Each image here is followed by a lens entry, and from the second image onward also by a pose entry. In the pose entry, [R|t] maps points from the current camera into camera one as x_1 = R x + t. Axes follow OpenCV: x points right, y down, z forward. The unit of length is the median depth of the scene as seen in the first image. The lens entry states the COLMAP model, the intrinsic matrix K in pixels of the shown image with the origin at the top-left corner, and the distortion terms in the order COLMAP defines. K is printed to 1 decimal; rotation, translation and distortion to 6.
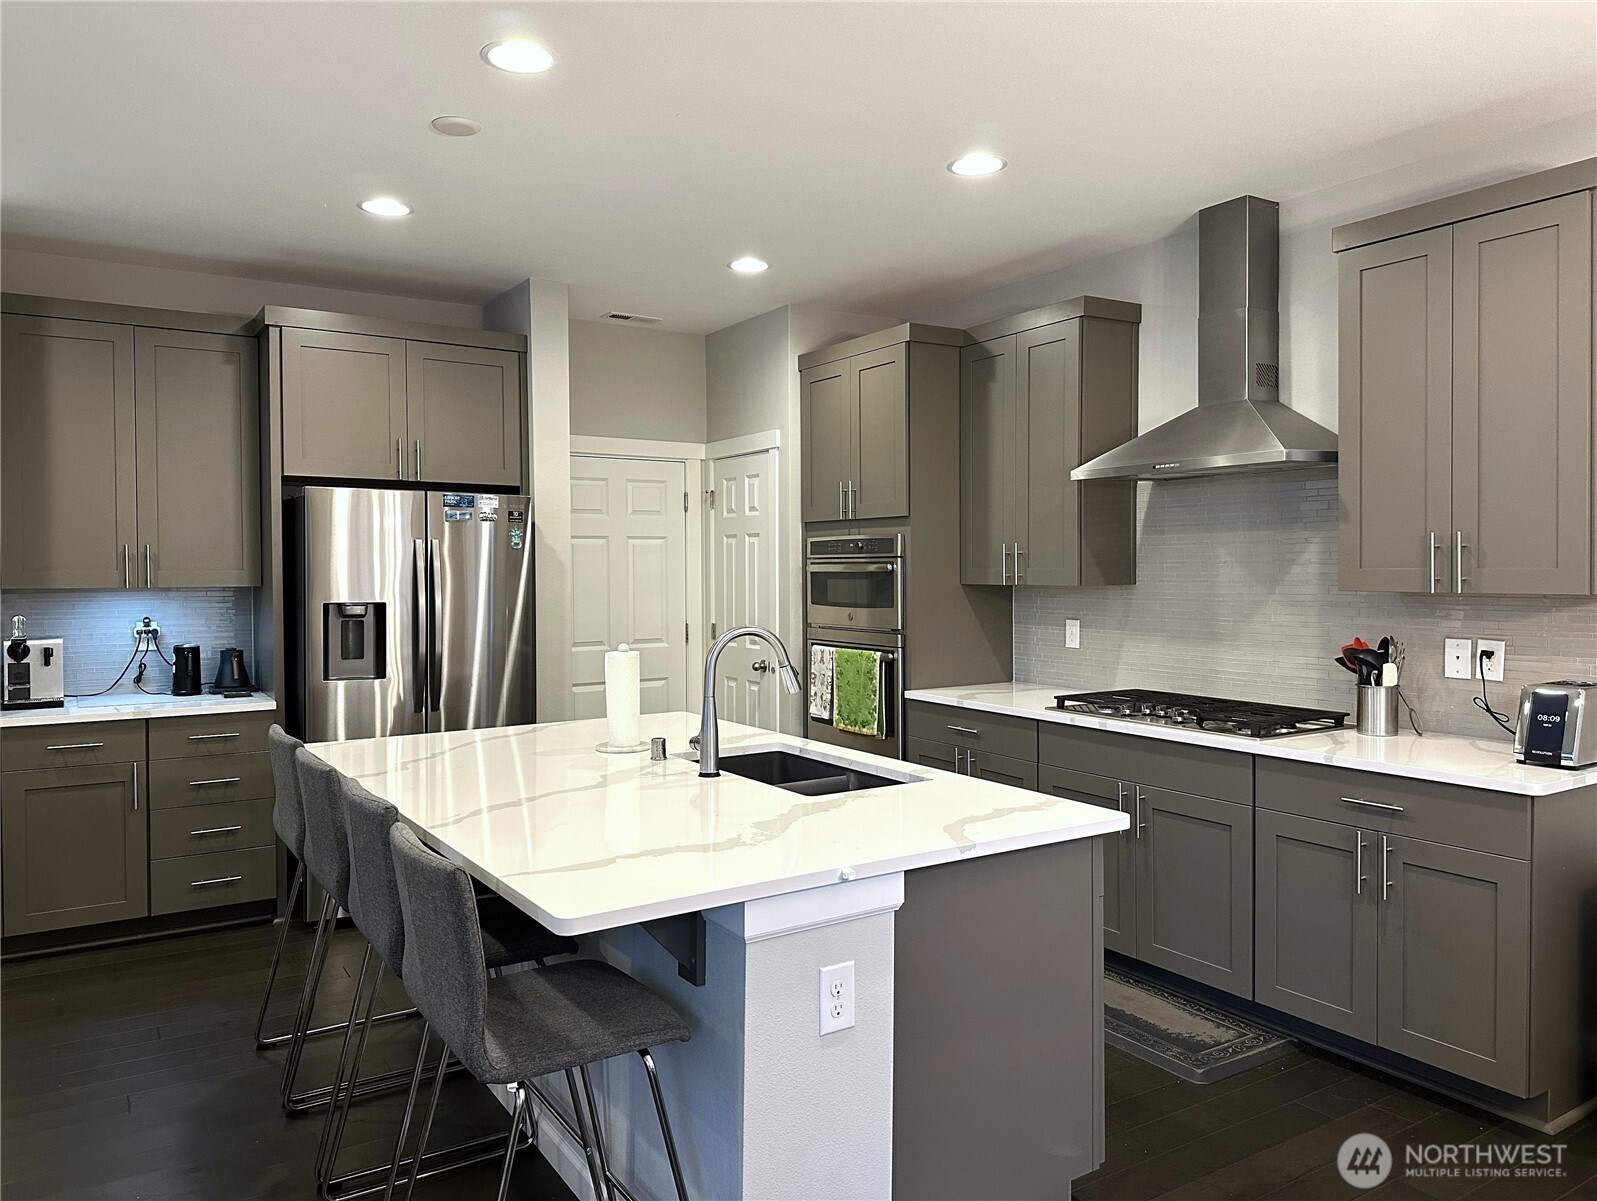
lens RADIAL K [[1142.9, 0, 798.5], [0, 1142.9, 600.5], [0, 0, 1]] dist [-0.005150, -0.004898]
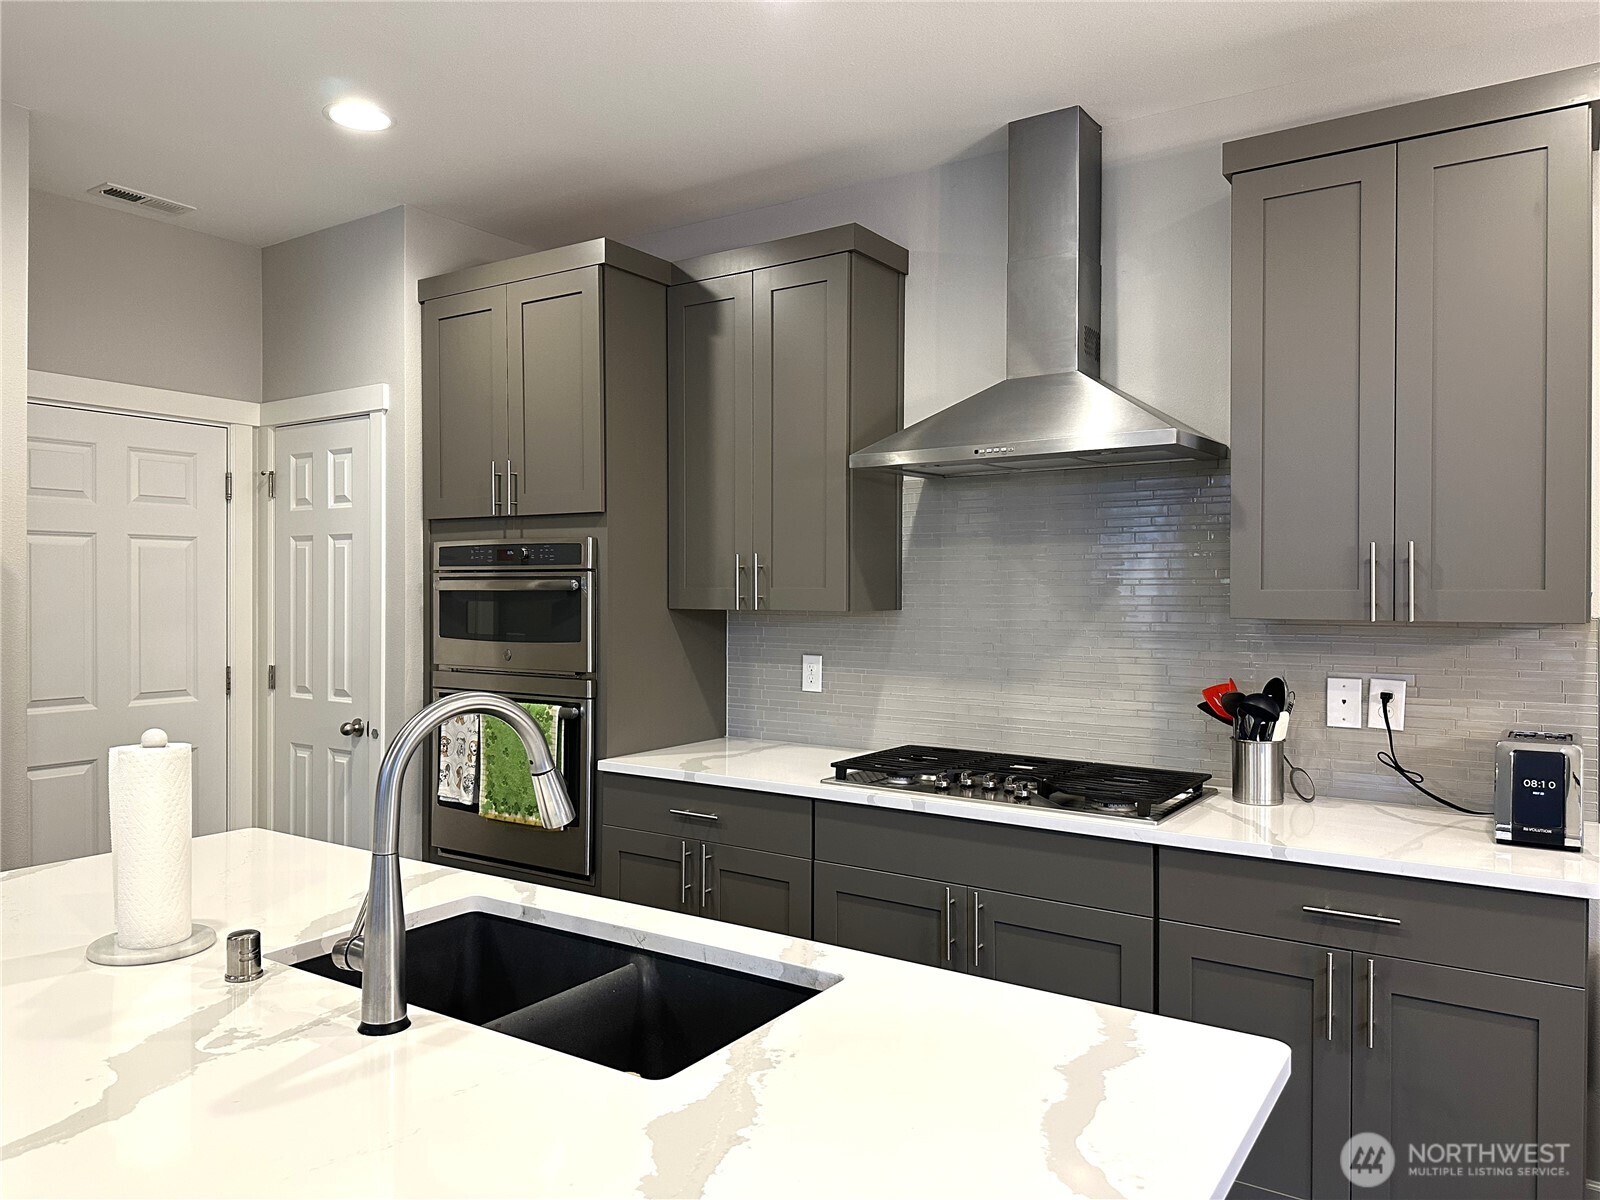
lens RADIAL K [[1098.3, 0, 800.0], [0, 1098.3, 600.0], [0, 0, 1]] dist [0.104731, -0.170667]
pose [[0.915613, 0.006116, 0.402015, -0.066000], [0.003385, 0.999732, -0.022918, -0.003578], [-0.402047, 0.022344, 0.915346, 0.325060]]
